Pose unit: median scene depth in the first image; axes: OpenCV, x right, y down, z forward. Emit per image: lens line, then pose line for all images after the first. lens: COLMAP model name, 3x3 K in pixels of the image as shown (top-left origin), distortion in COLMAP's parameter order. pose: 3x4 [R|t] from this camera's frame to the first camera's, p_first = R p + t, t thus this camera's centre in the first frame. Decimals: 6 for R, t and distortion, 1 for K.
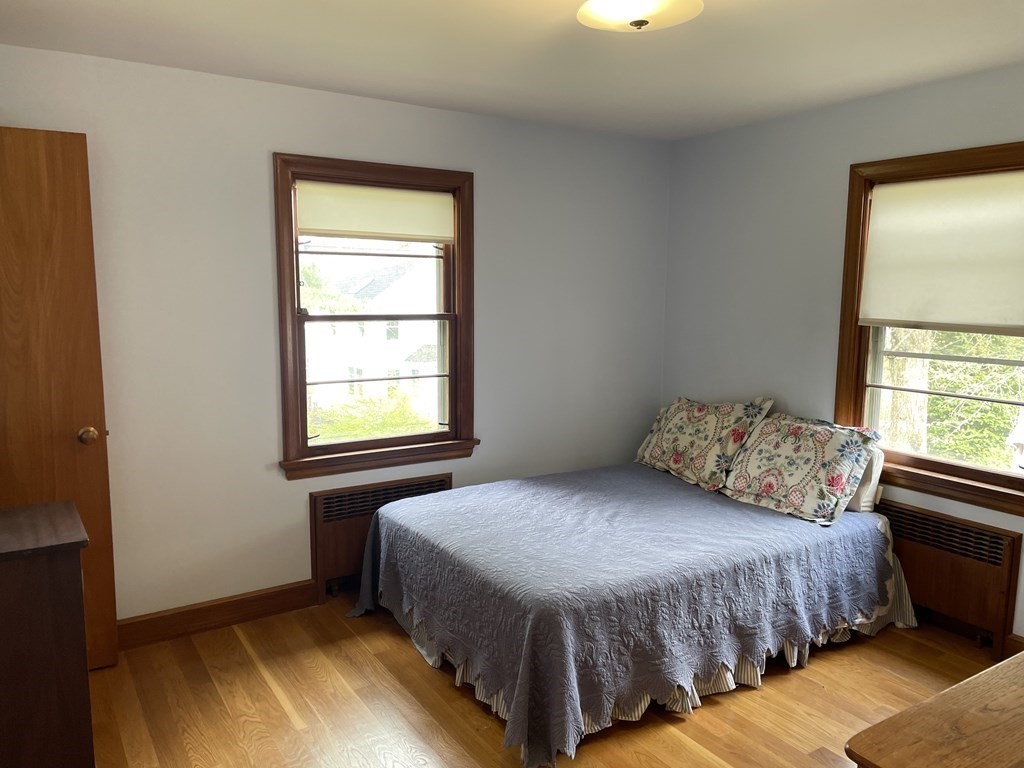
lens RADIAL K [[766.2, 0, 512.0], [0, 766.2, 384.0], [0, 0, 1]] dist [0.088485, -0.110030]
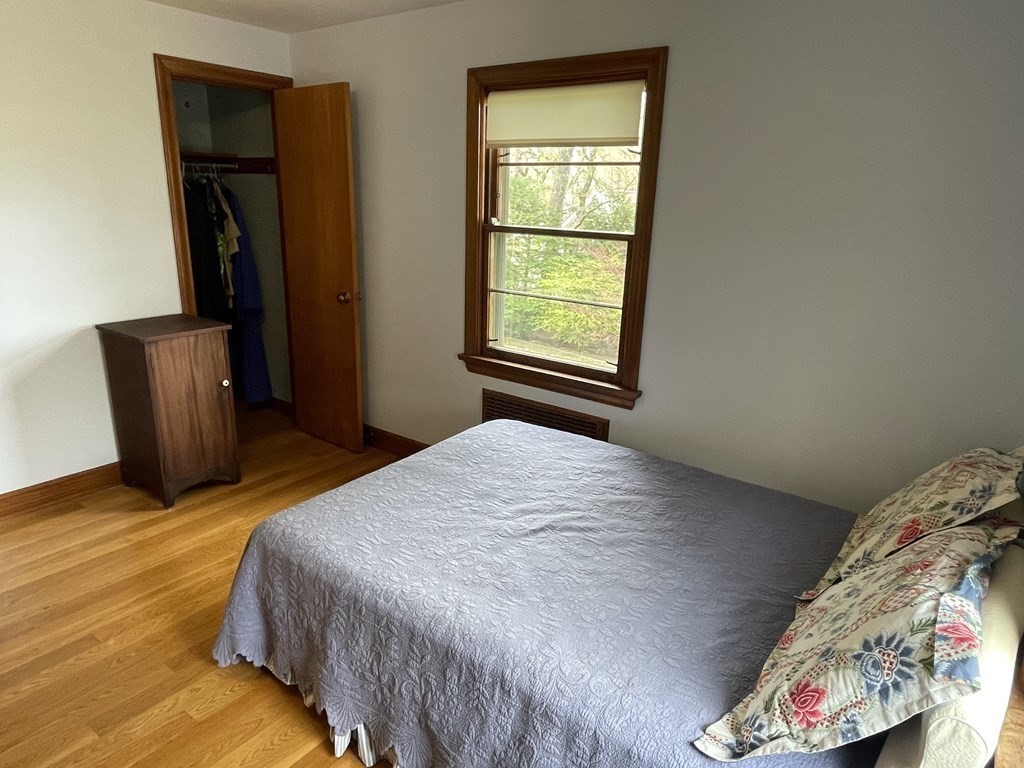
lens RADIAL K [[651.6, 0, 512.0], [0, 651.6, 384.0], [0, 0, 1]] dist [-0.006337, -0.001653]
pose [[0.348425, 0.263507, -0.899535, 0.614972], [-0.144931, 0.963276, 0.226042, -0.085894], [0.926064, 0.051612, 0.373820, 0.707219]]
